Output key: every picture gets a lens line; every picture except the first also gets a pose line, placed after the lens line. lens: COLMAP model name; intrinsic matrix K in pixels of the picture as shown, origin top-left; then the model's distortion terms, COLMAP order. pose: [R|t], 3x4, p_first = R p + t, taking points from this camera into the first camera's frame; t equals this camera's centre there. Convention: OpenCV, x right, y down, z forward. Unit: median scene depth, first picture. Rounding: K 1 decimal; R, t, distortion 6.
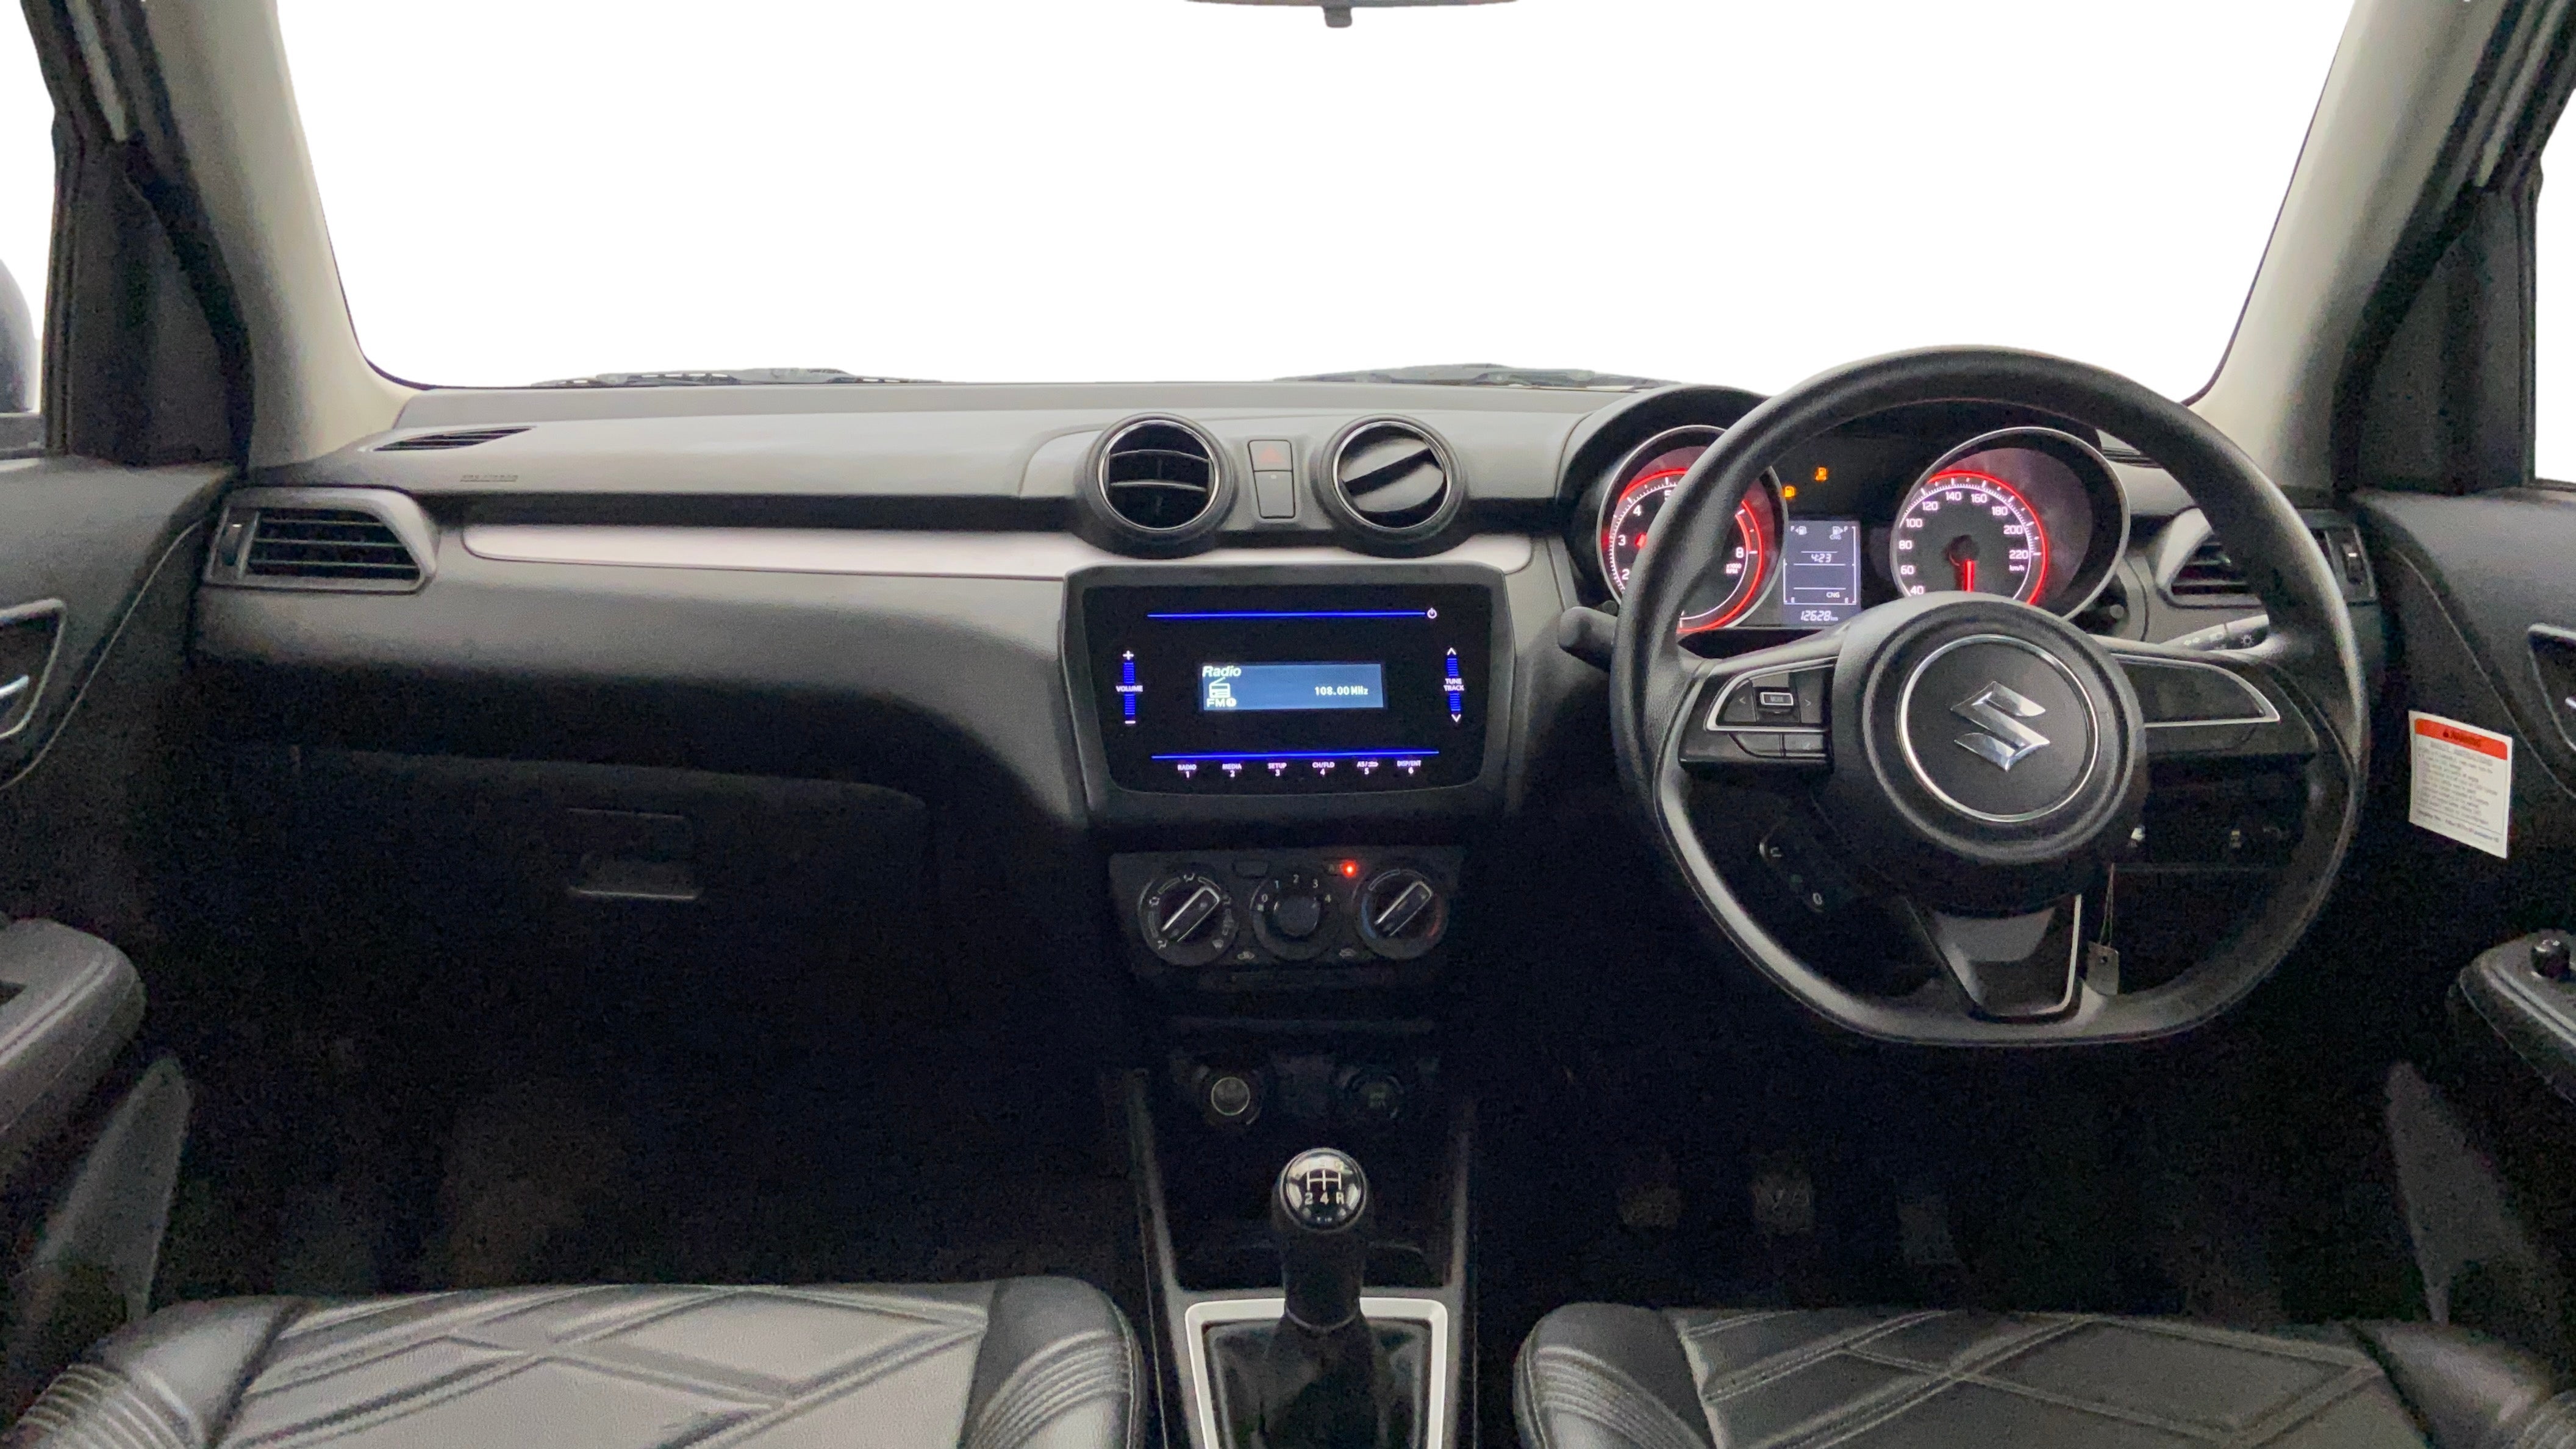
lens RADIAL K [[1854.9, 0, 1288.0], [0, 1854.9, 724.5], [0, 0, 1]] dist [0.127577, -0.138301]
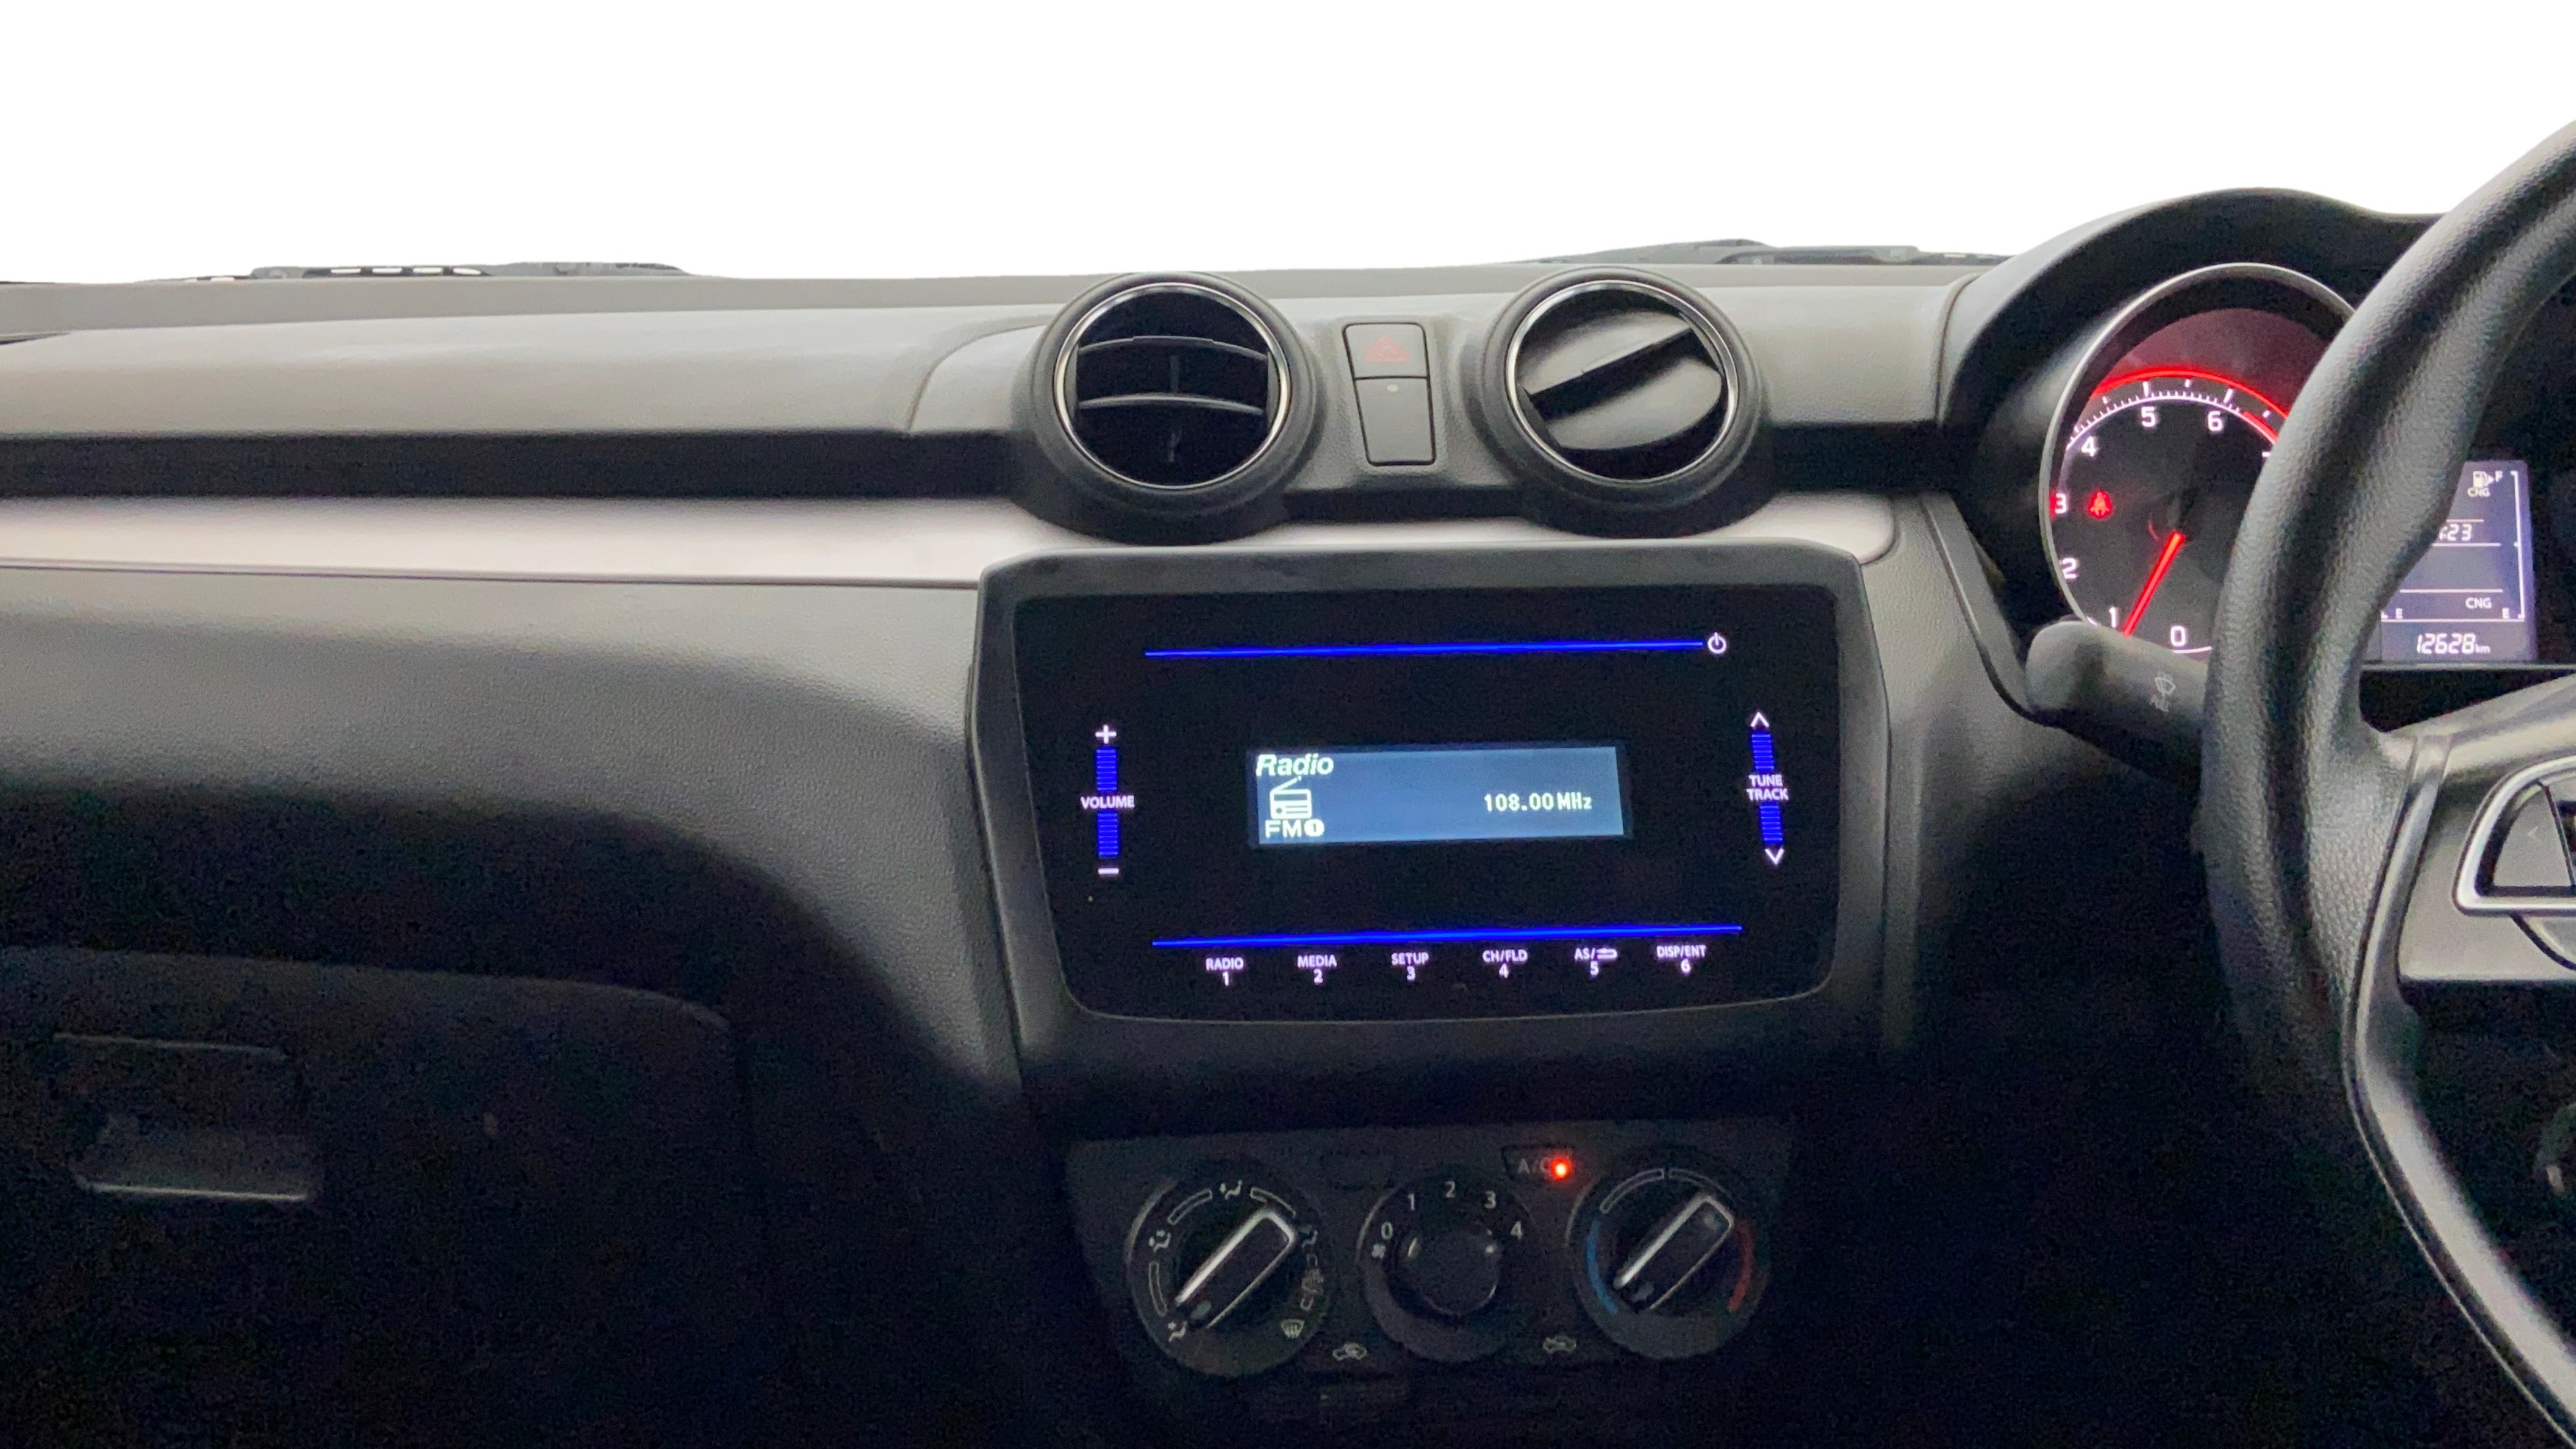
lens RADIAL K [[2140.4, 0, 1288.0], [0, 2140.4, 724.5], [0, 0, 1]] dist [0.060514, -0.006106]
pose [[0.998927, -0.009645, -0.045294, -0.011427], [0.008137, 0.999411, -0.033353, -0.020161], [0.045589, 0.032949, 0.998417, 0.425211]]
